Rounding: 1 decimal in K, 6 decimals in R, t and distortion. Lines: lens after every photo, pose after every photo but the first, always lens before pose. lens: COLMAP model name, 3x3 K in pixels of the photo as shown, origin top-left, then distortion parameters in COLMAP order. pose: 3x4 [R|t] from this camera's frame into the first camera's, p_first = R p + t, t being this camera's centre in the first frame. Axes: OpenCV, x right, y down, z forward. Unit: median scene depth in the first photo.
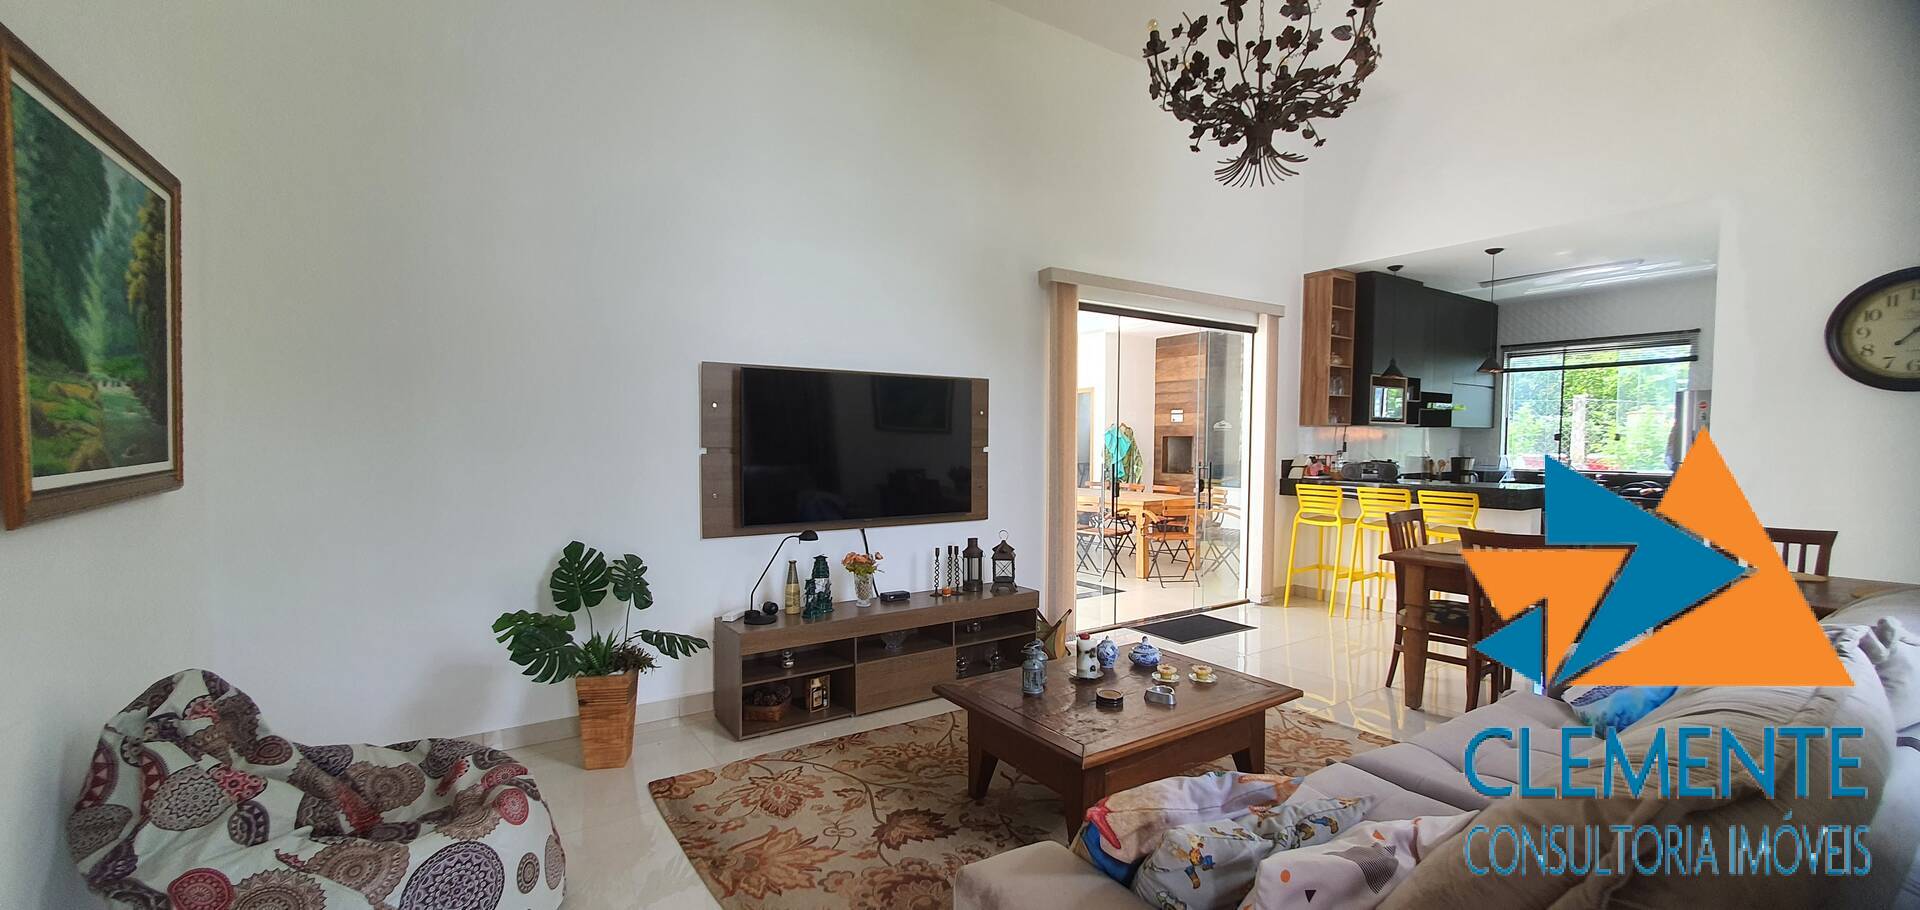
lens RADIAL K [[767.0, 0, 971.9], [0, 767.0, 473.0], [0, 0, 1]] dist [-0.000352, 0.000172]
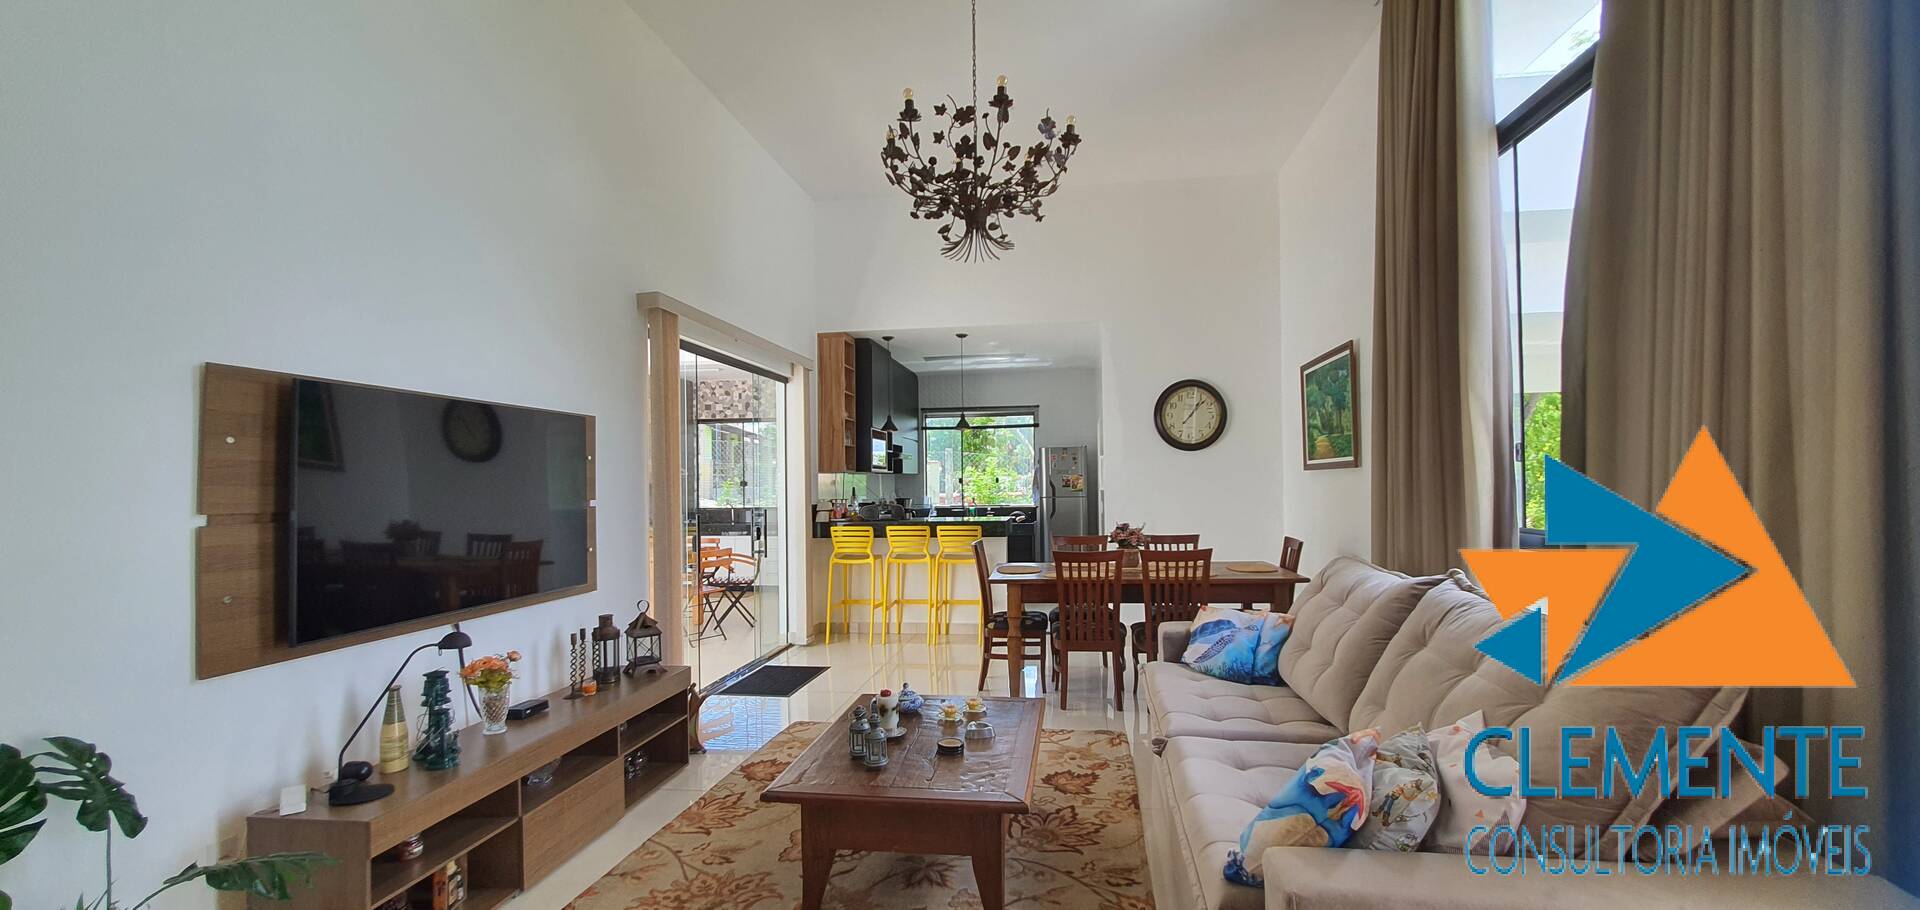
lens RADIAL K [[769.6, 0, 974.9], [0, 769.6, 464.2], [0, 0, 1]] dist [-0.000251, 0.000228]
pose [[0.672085, 0.003266, 0.740467, -0.319080], [0.052170, 0.997296, -0.051751, -0.009257], [-0.738634, 0.073411, 0.670098, 0.169055]]
